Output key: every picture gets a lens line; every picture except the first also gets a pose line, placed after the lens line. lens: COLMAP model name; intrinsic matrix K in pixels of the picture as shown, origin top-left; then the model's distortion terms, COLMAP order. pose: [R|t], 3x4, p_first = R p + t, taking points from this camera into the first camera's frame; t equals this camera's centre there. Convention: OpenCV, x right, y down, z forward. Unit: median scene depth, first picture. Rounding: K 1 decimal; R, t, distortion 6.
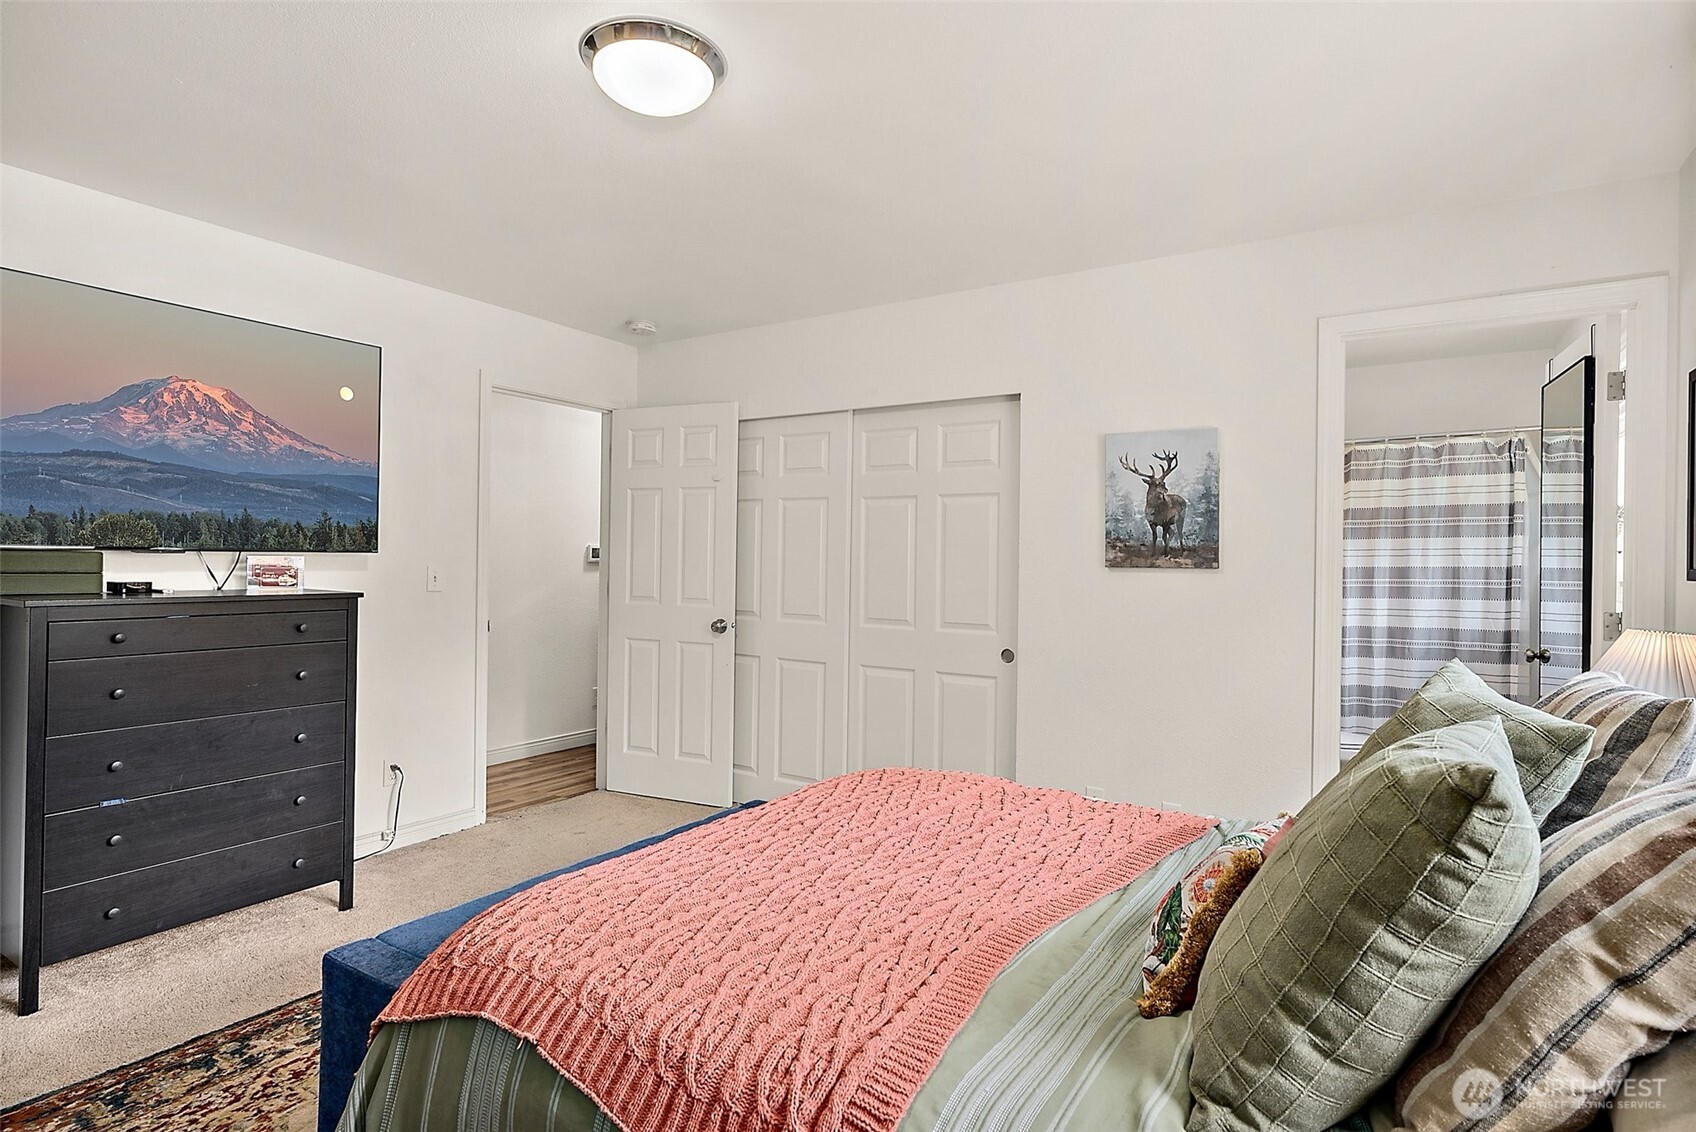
lens RADIAL K [[882.0, 0, 849.8], [0, 882.0, 559.5], [0, 0, 1]] dist [-0.016520, 0.001257]
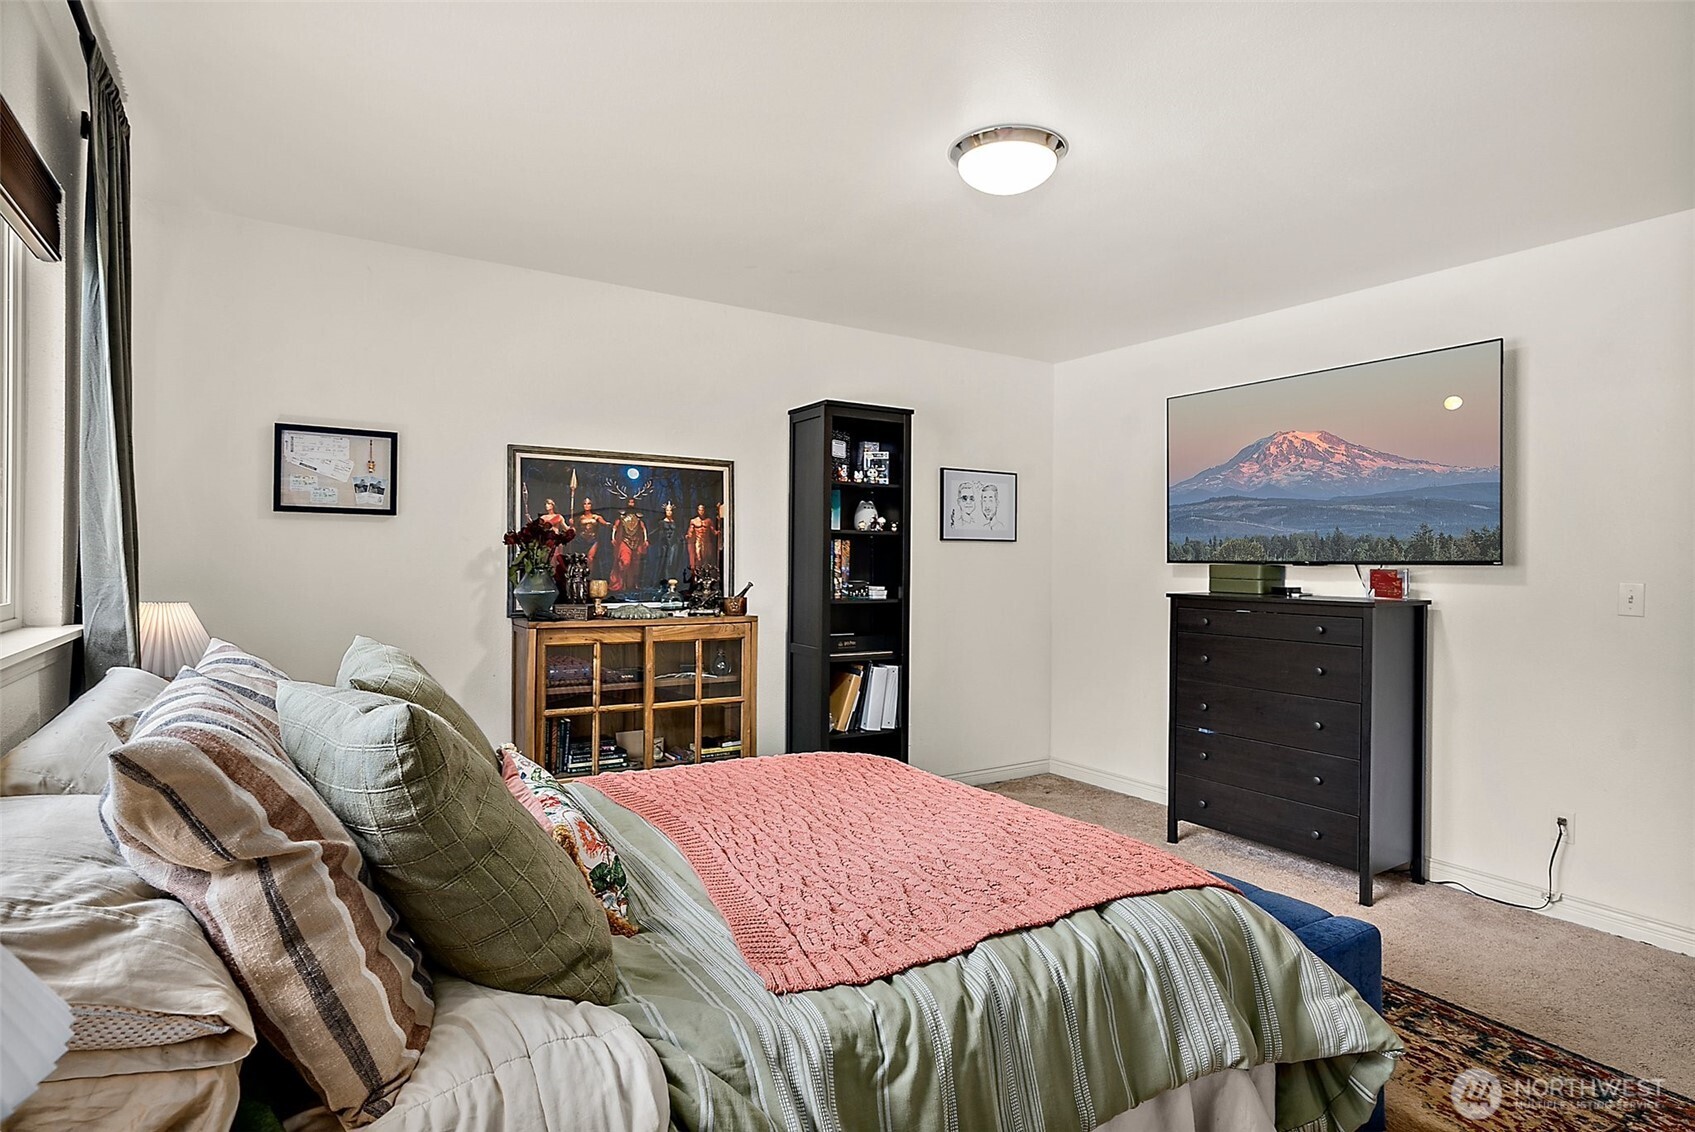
lens RADIAL K [[881.5, 0, 850.1], [0, 881.5, 563.1], [0, 0, 1]] dist [-0.016520, 0.001257]
pose [[-0.407336, -0.016565, -0.913128, 0.683770], [-0.015317, 0.999819, -0.011305, 0.013438], [0.913150, 0.009381, -0.407516, 0.923834]]
